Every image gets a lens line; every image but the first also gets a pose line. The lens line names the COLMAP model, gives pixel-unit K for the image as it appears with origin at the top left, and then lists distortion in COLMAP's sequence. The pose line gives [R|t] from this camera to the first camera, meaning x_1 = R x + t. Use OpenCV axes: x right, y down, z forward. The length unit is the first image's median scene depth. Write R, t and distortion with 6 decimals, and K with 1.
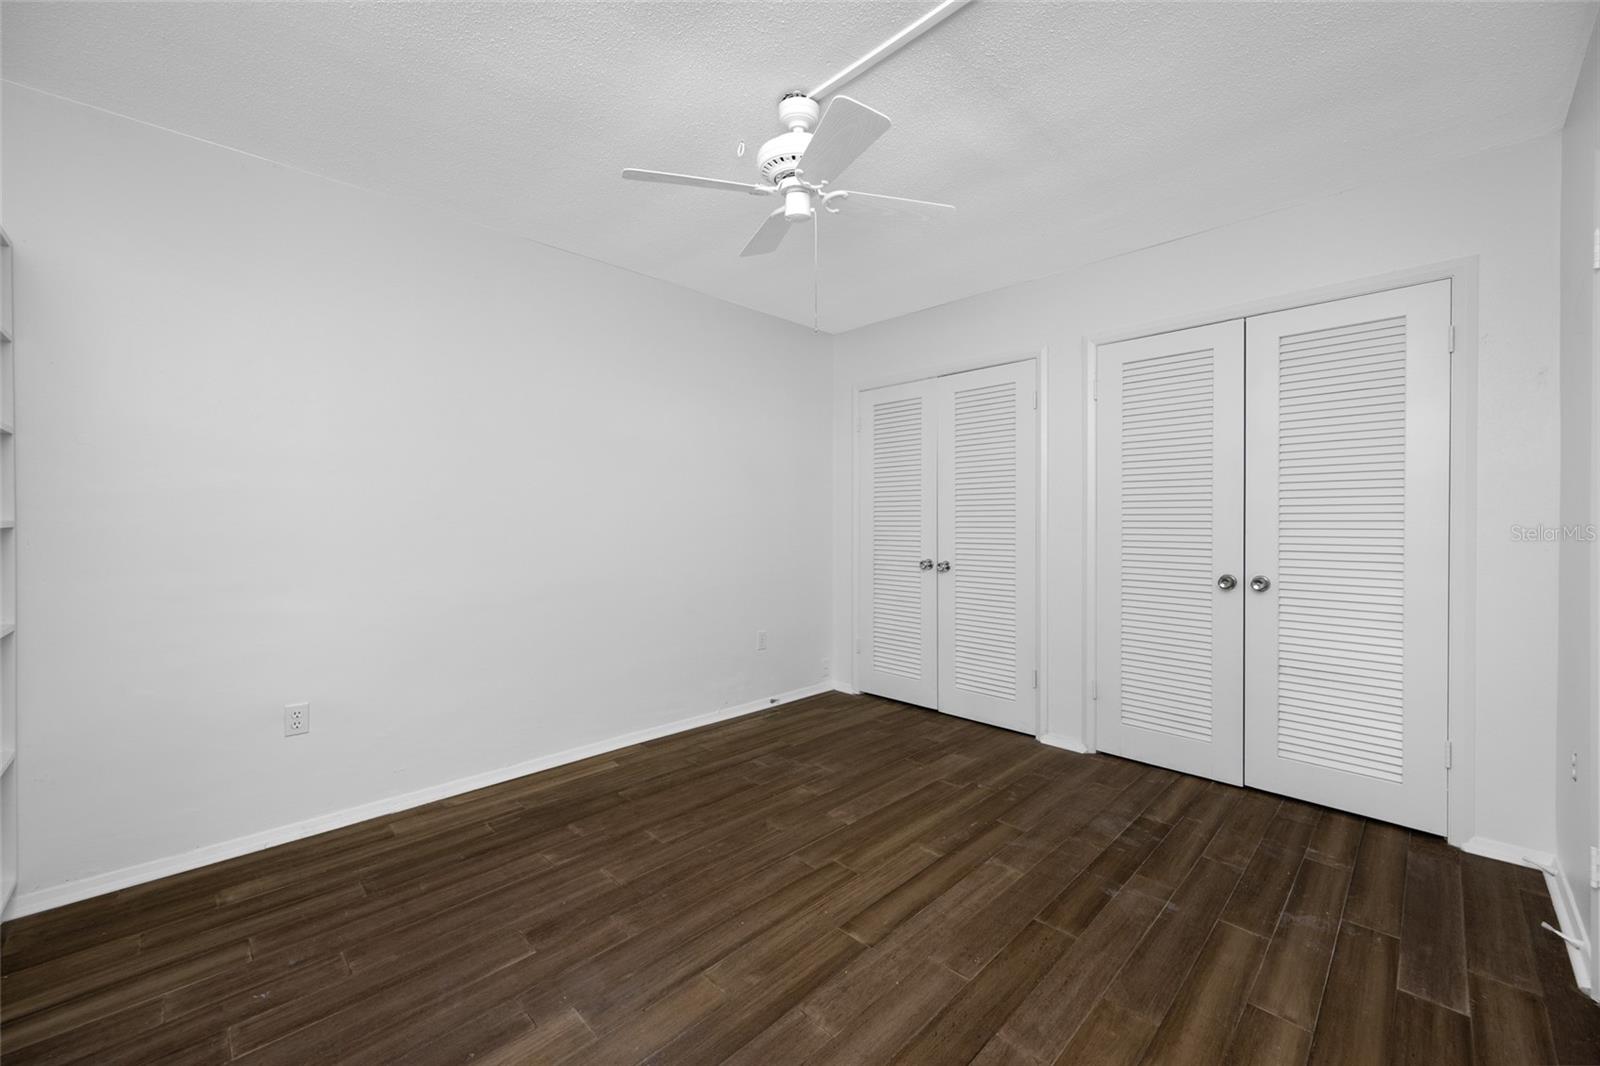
lens RADIAL K [[630.7, 0, 791.4], [0, 630.7, 526.7], [0, 0, 1]] dist [0.003931, -0.000217]
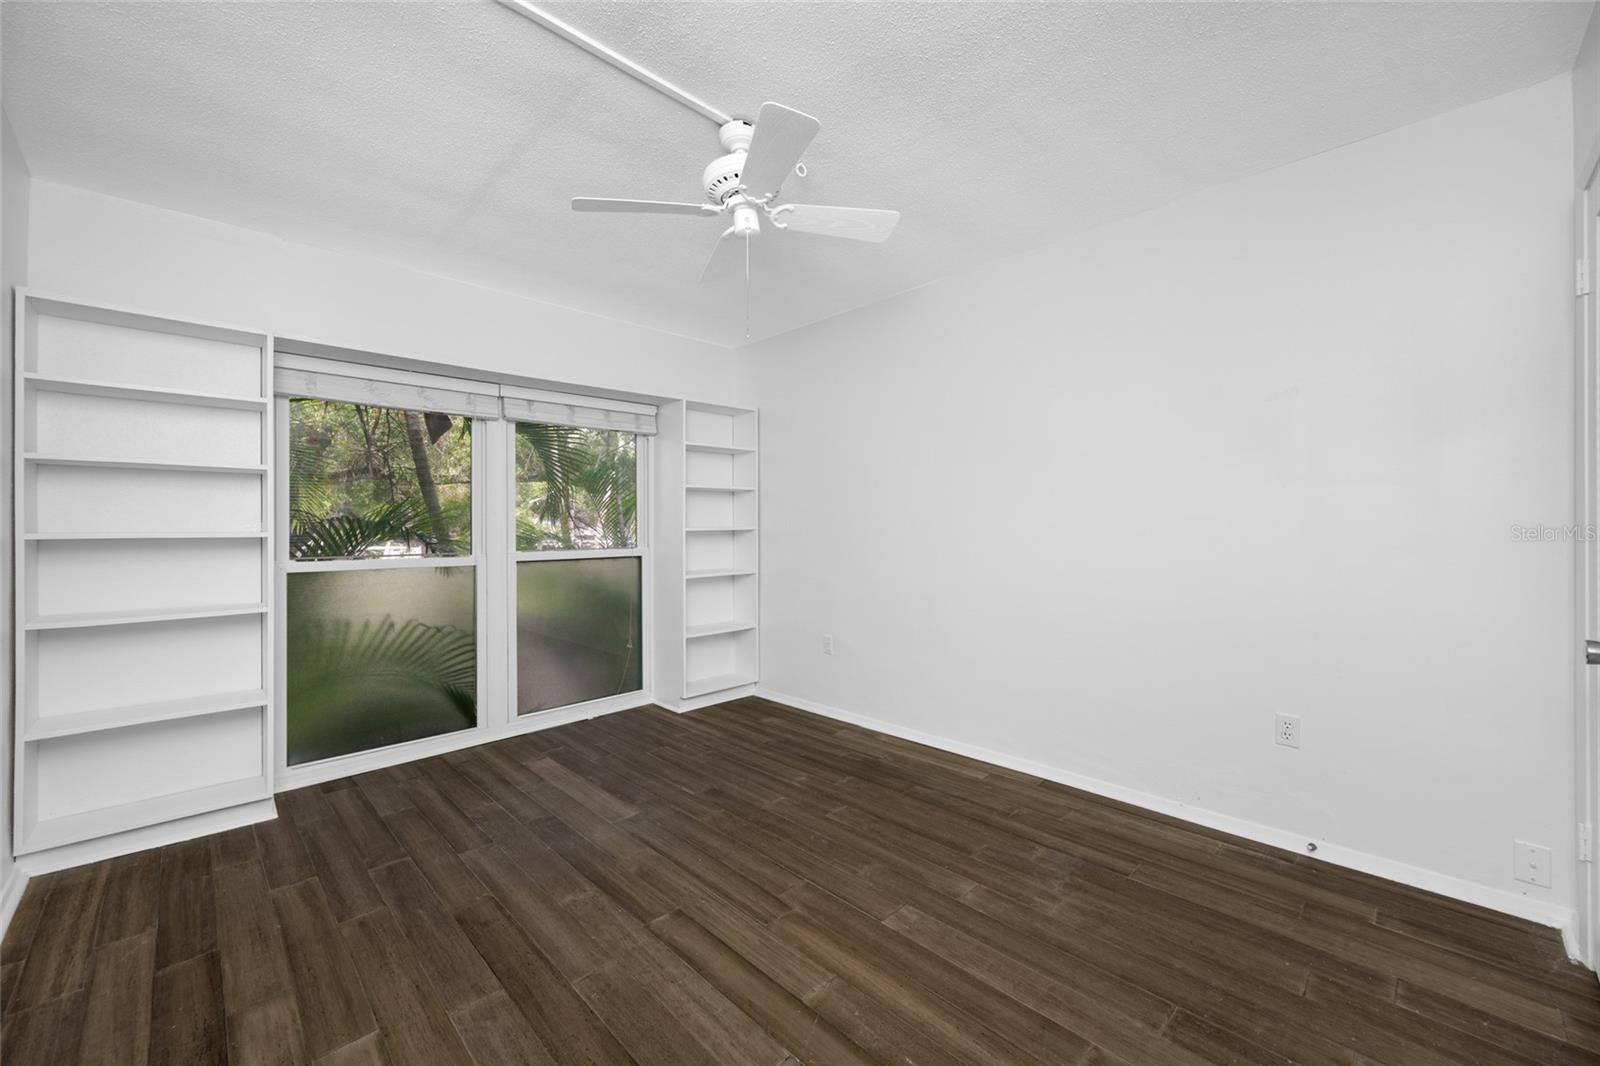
lens RADIAL K [[630.7, 0, 808.0], [0, 630.7, 518.9], [0, 0, 1]] dist [0.003931, -0.000217]
pose [[0.006585, -0.011356, -0.999914, 0.936341], [-0.000765, 0.999935, -0.011361, -0.008613], [0.999978, 0.000840, 0.006576, 0.986341]]
